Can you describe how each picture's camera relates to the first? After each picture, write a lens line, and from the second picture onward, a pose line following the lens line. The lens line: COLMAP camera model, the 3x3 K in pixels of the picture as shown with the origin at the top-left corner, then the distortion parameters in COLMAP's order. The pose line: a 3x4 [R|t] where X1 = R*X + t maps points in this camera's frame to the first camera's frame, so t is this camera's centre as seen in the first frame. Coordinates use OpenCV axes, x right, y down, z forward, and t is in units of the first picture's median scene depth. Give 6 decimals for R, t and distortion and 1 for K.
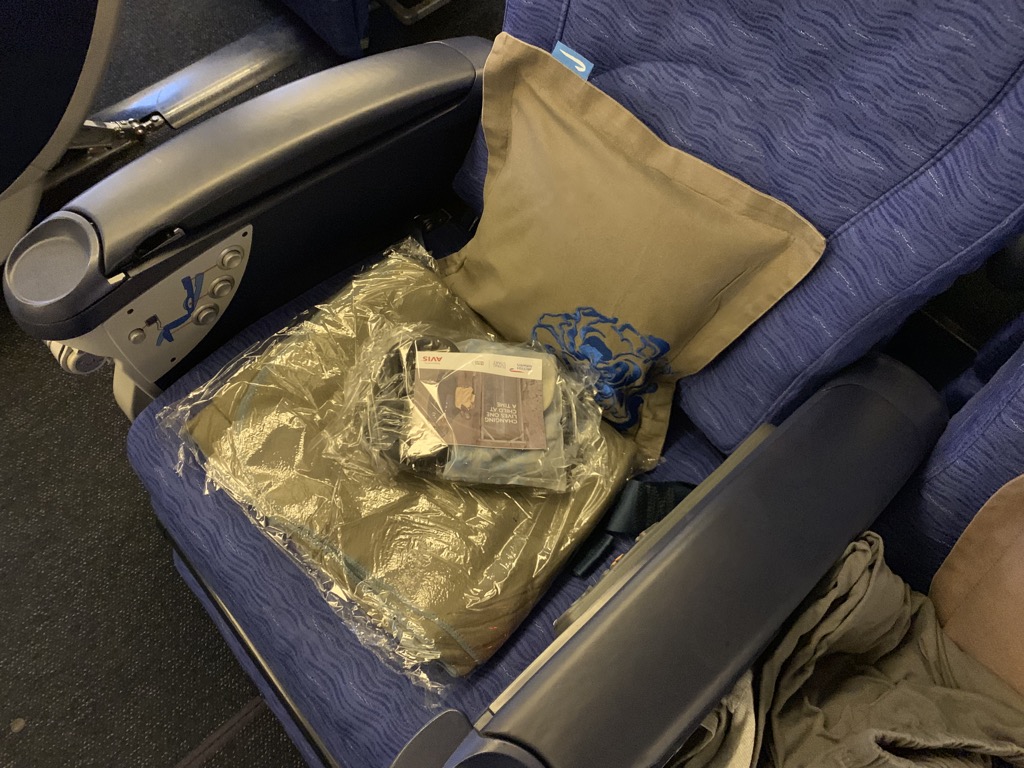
lens RADIAL K [[796.4, 0, 512.0], [0, 796.4, 384.0], [0, 0, 1]] dist [0.070453, -0.108653]
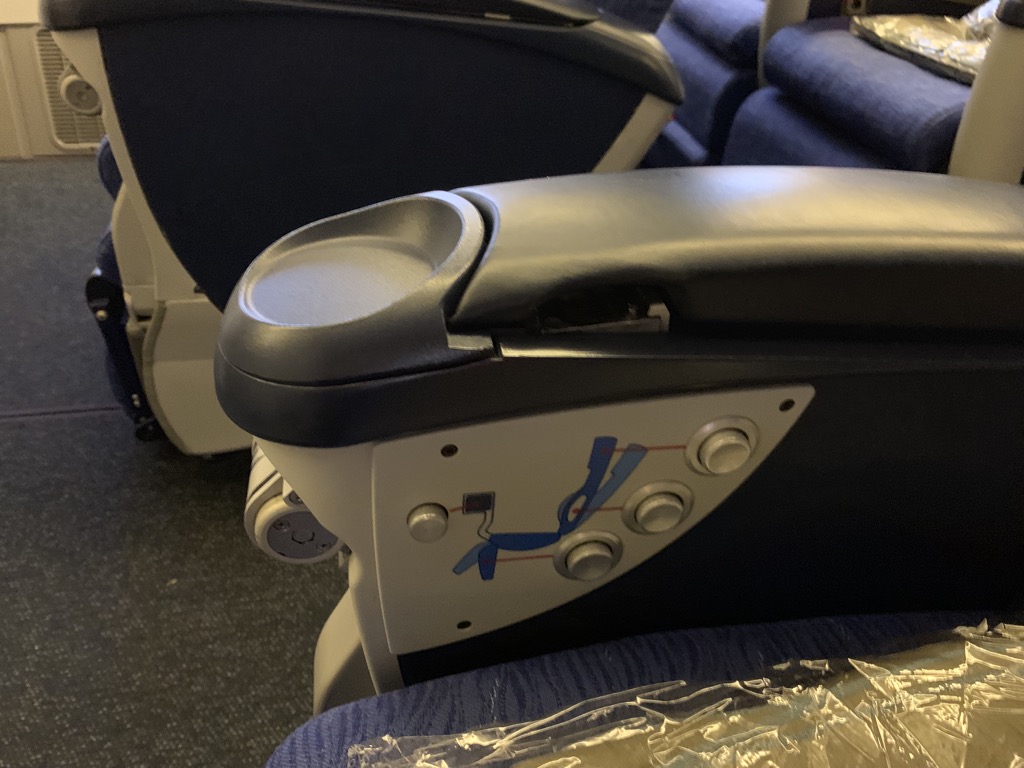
lens RADIAL K [[773.6, 0, 512.0], [0, 773.6, 384.0], [0, 0, 1]] dist [-0.007053, -0.005645]
pose [[0.854858, 0.312611, -0.414117, -0.286330], [-0.471040, 0.802255, -0.366753, 0.004125], [0.217576, 0.508587, 0.833066, 0.638918]]
